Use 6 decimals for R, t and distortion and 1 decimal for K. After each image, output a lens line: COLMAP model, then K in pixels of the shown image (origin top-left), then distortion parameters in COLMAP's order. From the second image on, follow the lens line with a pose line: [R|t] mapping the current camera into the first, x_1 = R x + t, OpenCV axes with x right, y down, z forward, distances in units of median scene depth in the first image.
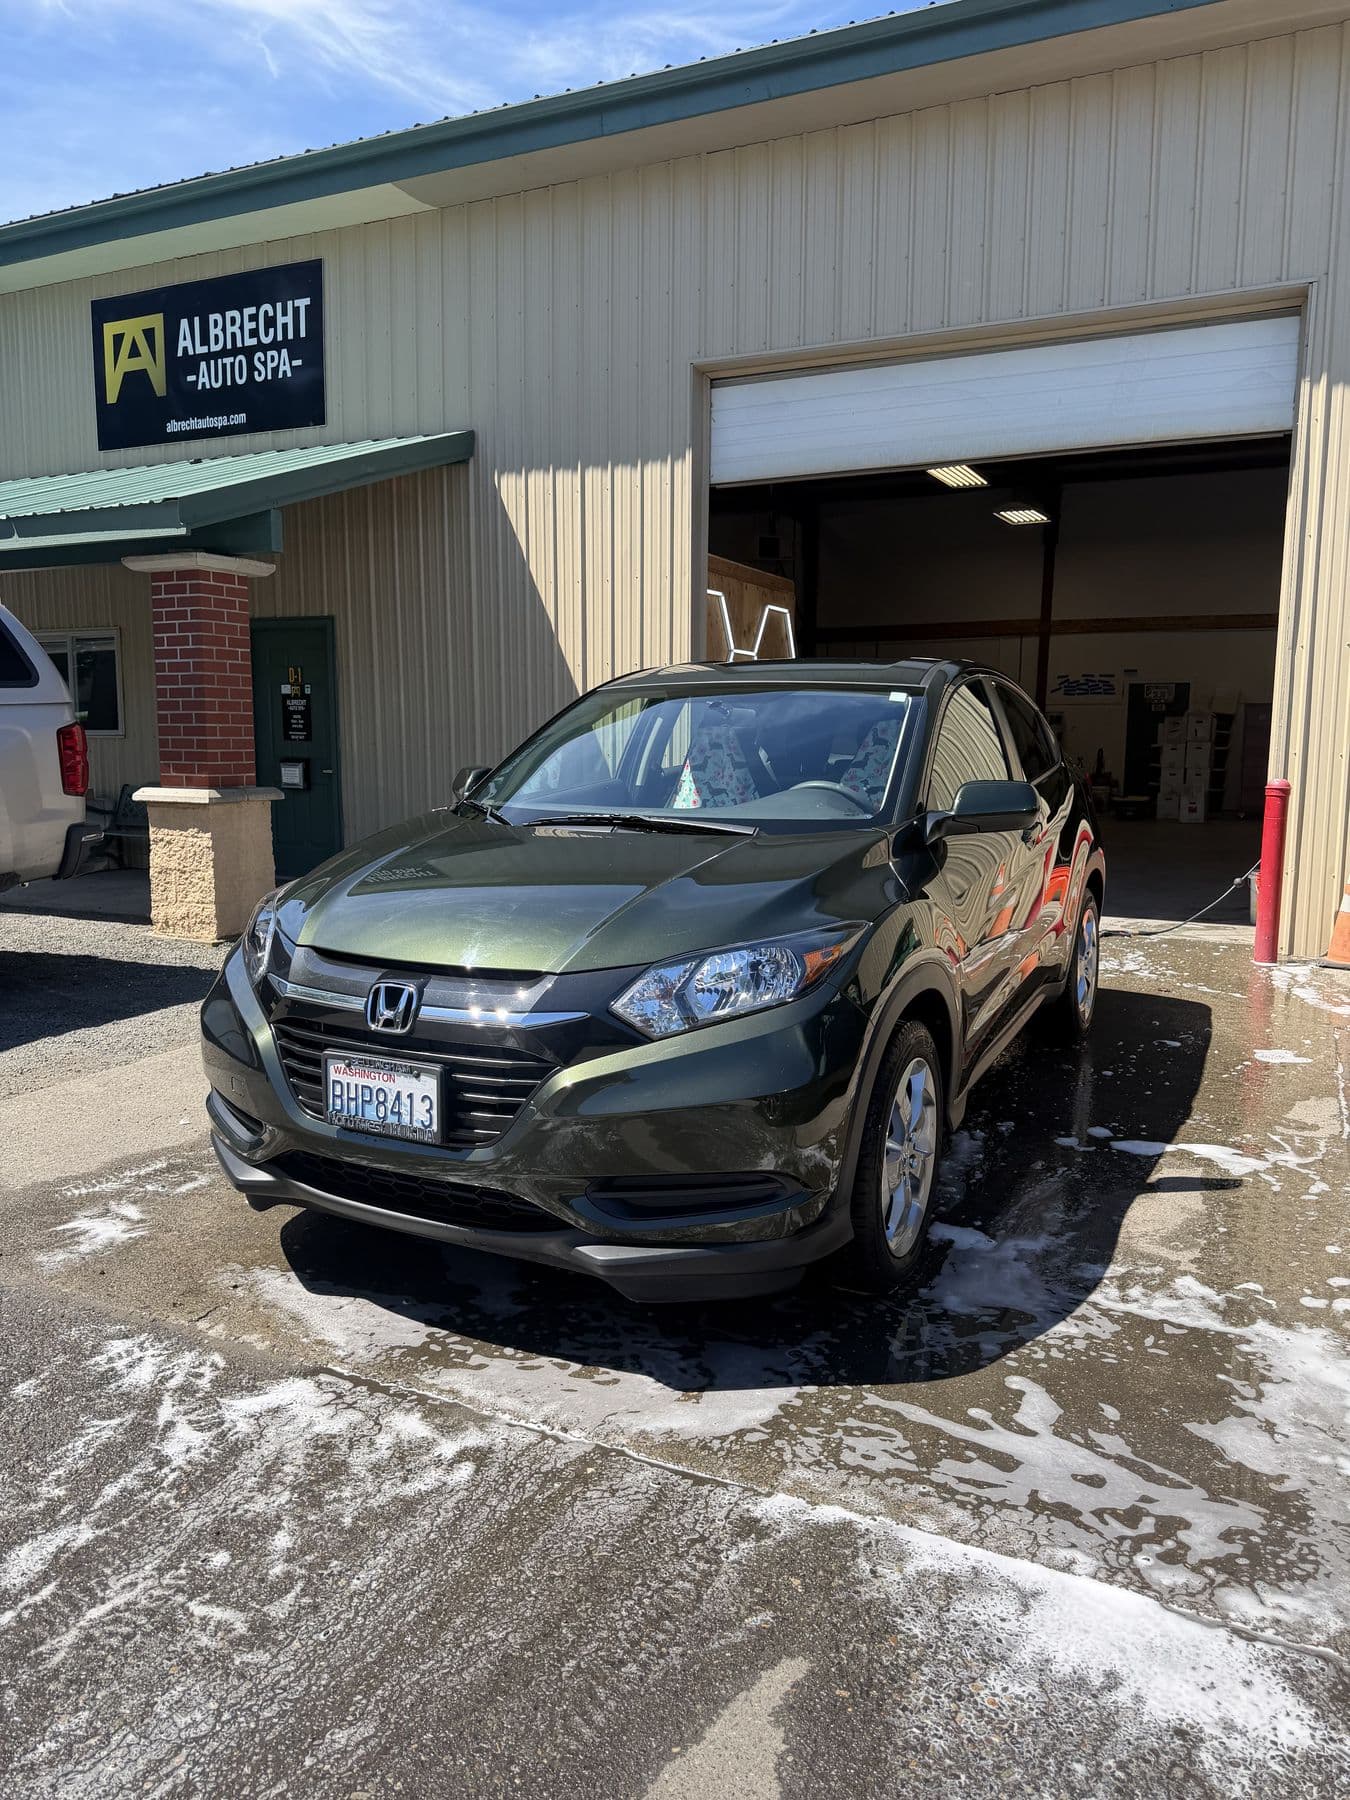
lens RADIAL K [[1284.4, 0, 674.9], [0, 1284.4, 889.1], [0, 0, 1]] dist [0.001752, 0.006270]
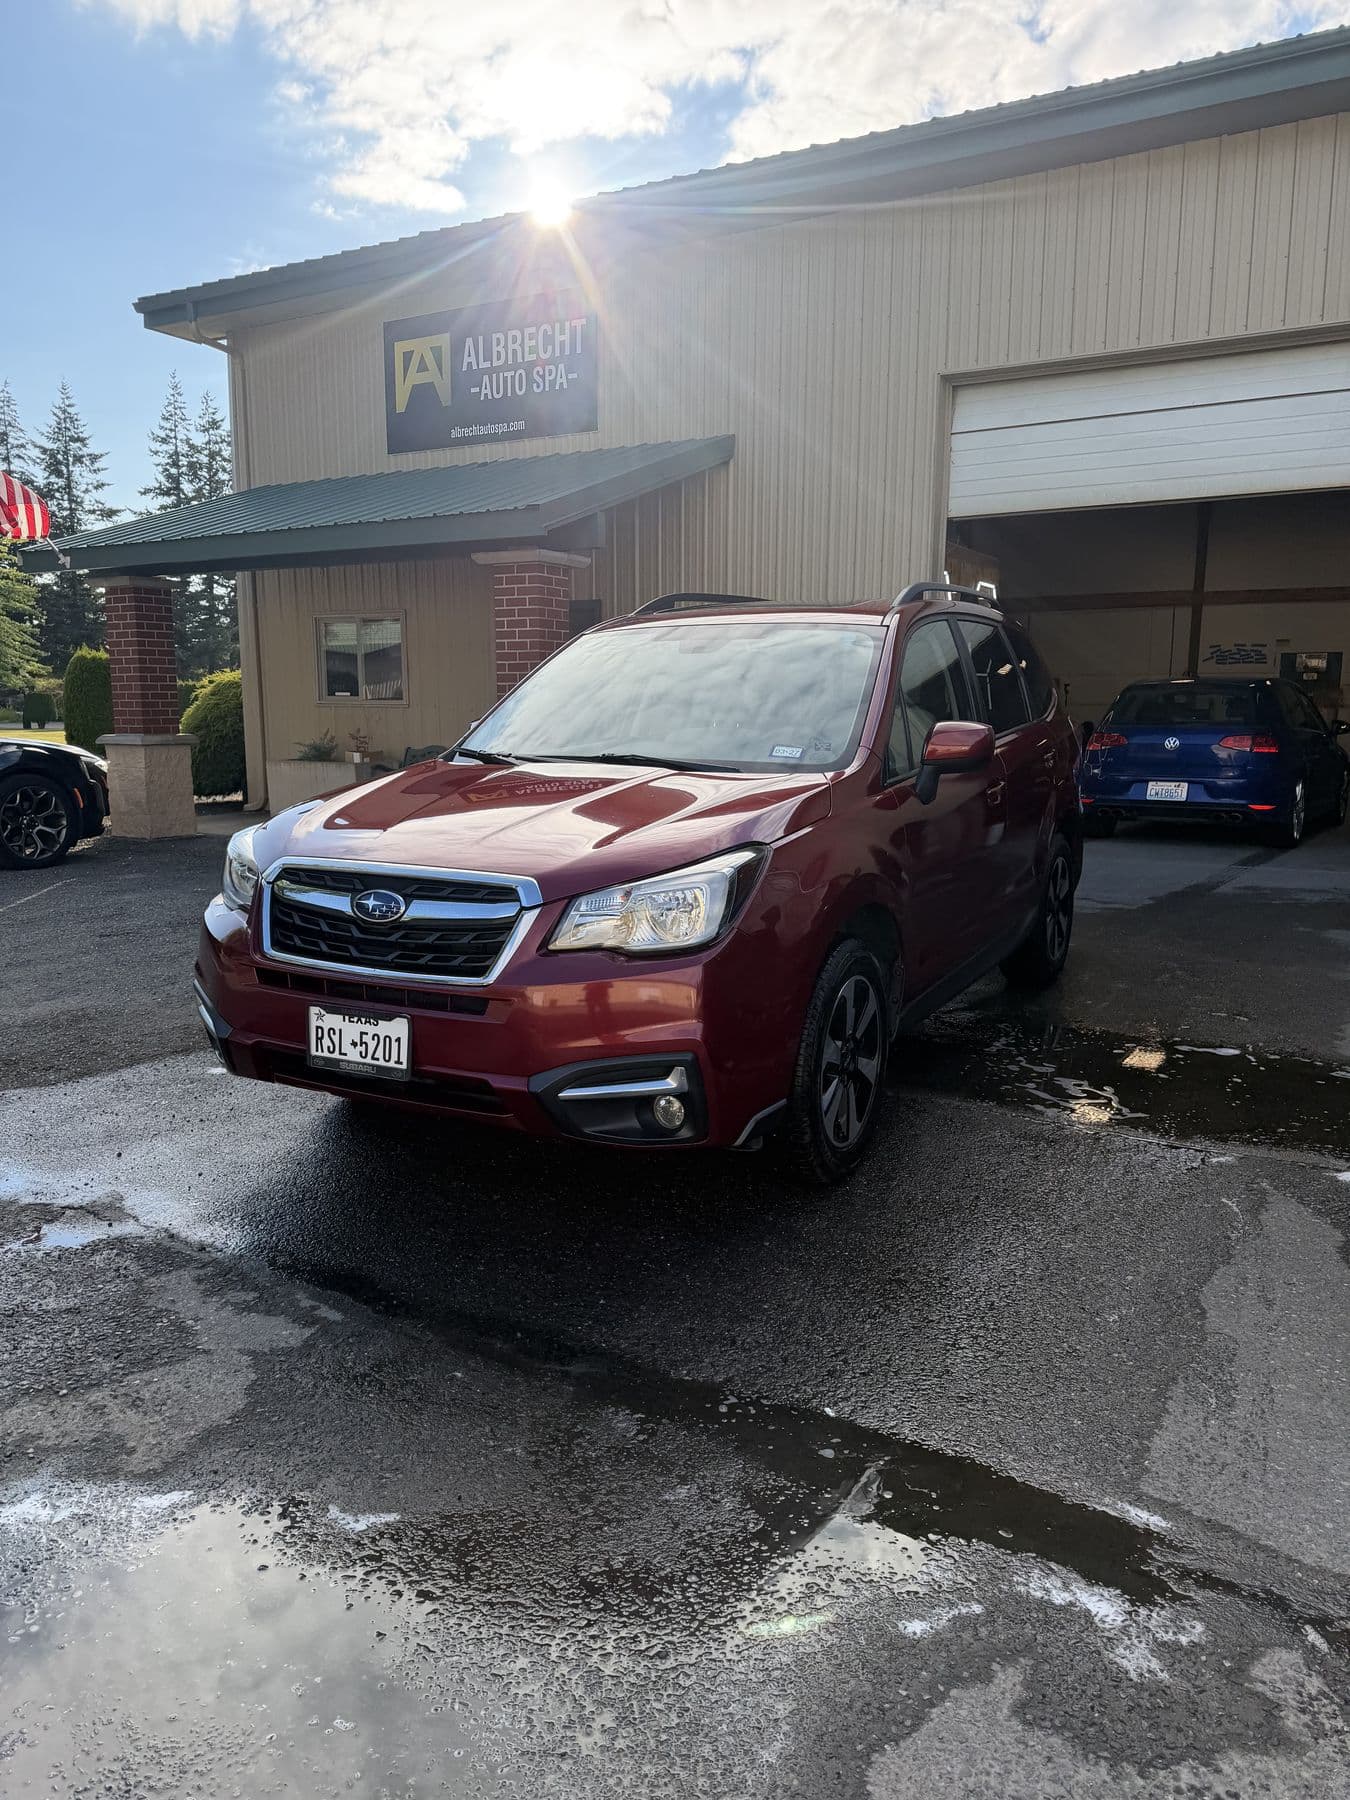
lens RADIAL K [[1274.0, 0, 669.1], [0, 1274.0, 911.6], [0, 0, 1]] dist [0.076260, -0.107114]
pose [[0.997033, 0.009446, -0.076393, -0.113688], [-0.006601, 0.999278, 0.037406, 0.024352], [0.076691, -0.036791, 0.996376, -0.153137]]
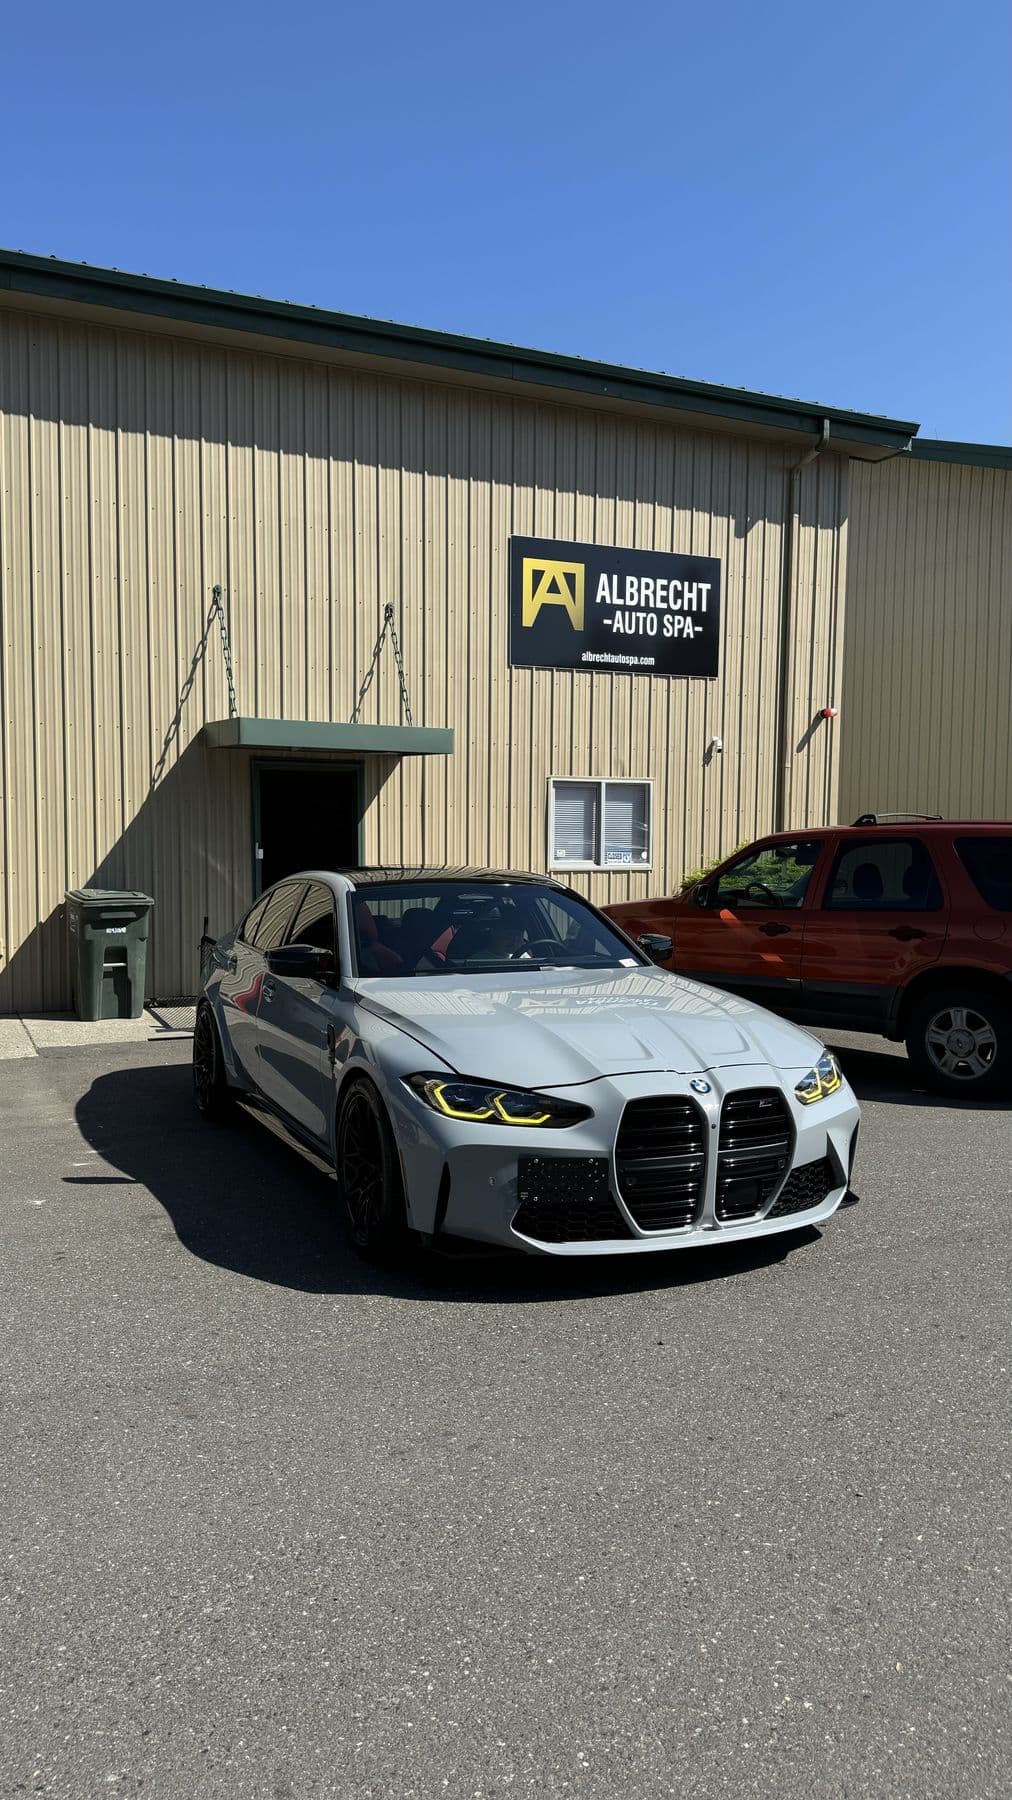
lens RADIAL K [[1258.4, 0, 508.7], [0, 1258.4, 913.3], [0, 0, 1]] dist [0.117731, -0.175978]
pose [[0.623263, -0.067283, 0.779113, -1.445380], [0.091473, 0.995725, 0.012814, -0.144575], [-0.776644, 0.063281, 0.626753, 0.332655]]
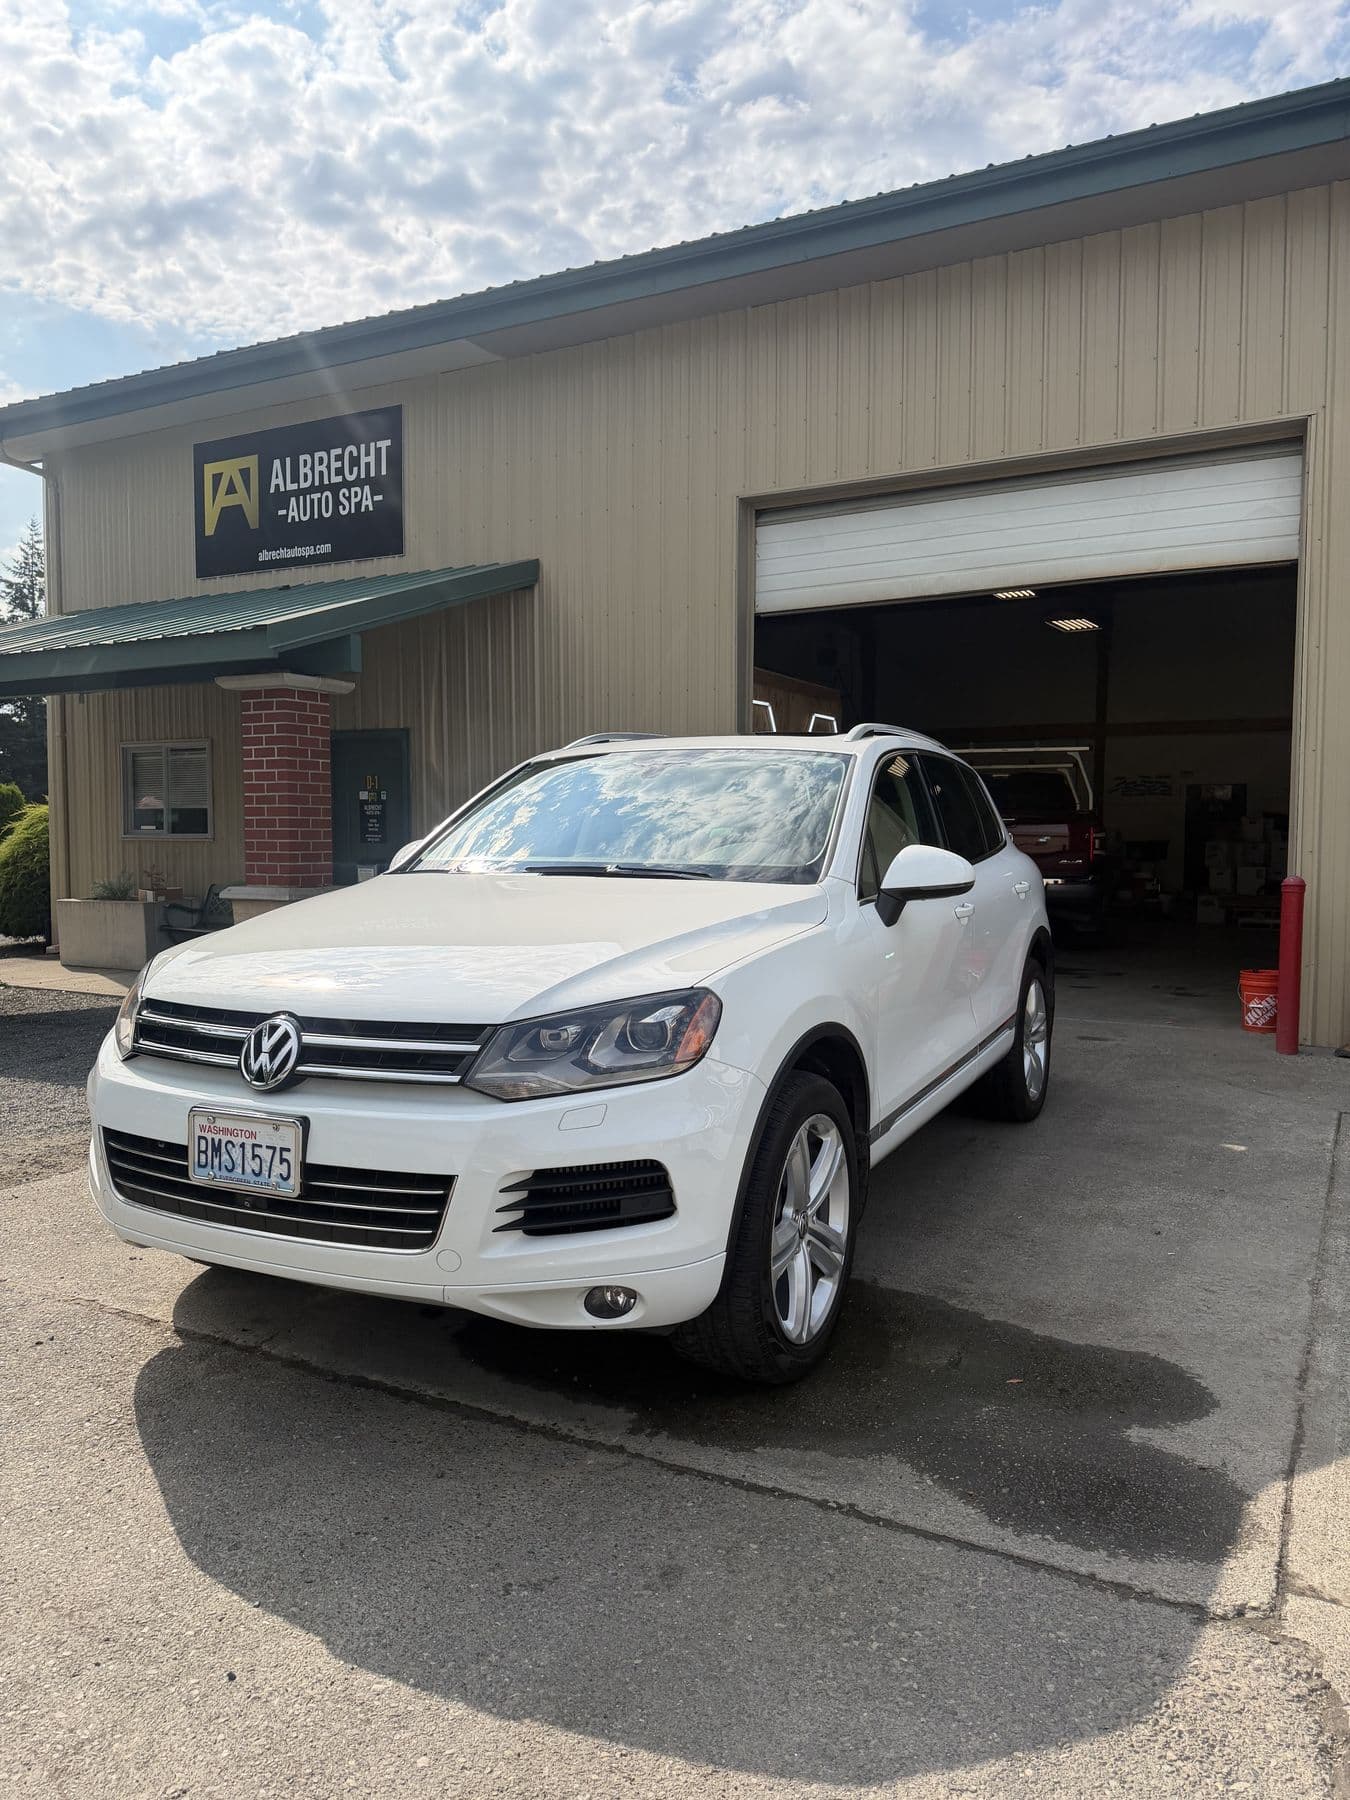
lens RADIAL K [[1282.5, 0, 691.1], [0, 1282.5, 904.0], [0, 0, 1]] dist [0.032897, -0.034947]
pose [[0.998945, -0.001354, -0.045912, 0.019916], [-0.001710, 0.997776, -0.066633, 0.005892], [0.045900, 0.066642, 0.996721, -0.051092]]
